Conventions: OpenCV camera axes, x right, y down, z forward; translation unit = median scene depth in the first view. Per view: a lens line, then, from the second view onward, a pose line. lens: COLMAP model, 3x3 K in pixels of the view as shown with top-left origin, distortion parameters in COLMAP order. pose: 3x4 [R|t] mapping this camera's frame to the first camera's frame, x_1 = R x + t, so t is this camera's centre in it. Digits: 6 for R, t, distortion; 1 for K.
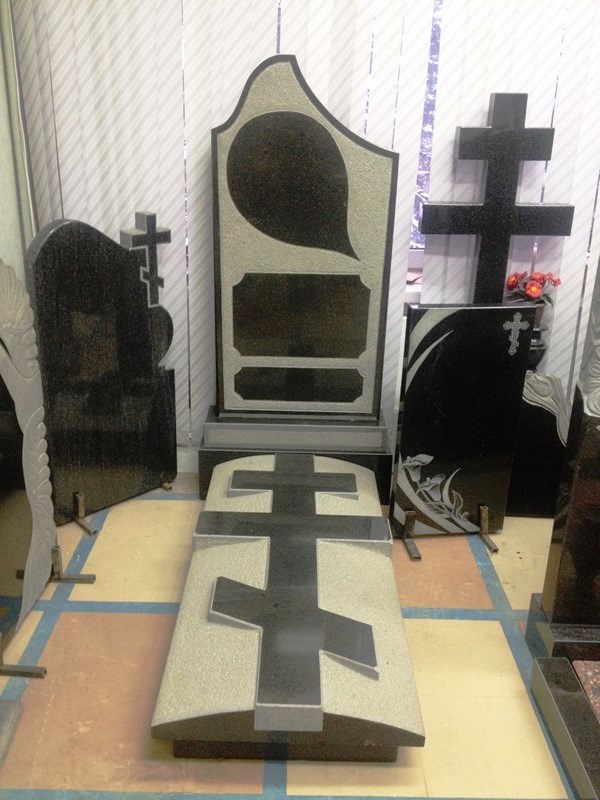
lens RADIAL K [[751.4, 0, 300.0], [0, 751.4, 400.0], [0, 0, 1]] dist [0.089851, -0.180774]
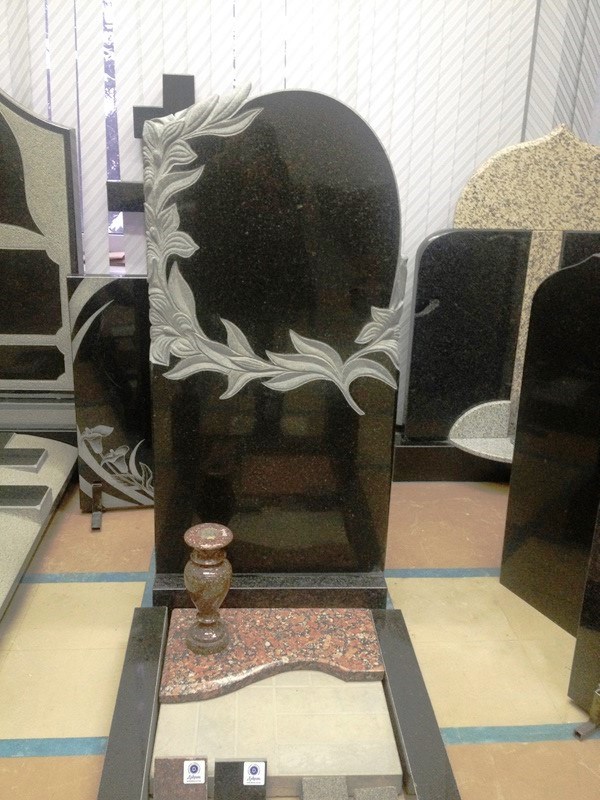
lens RADIAL K [[751.4, 0, 300.0], [0, 751.4, 400.0], [0, 0, 1]] dist [0.089851, -0.180774]
pose [[0.996567, -0.011636, 0.081968, 0.336534], [0.014291, 0.999390, -0.031880, 0.072138], [-0.081547, 0.032942, 0.996125, -0.031164]]
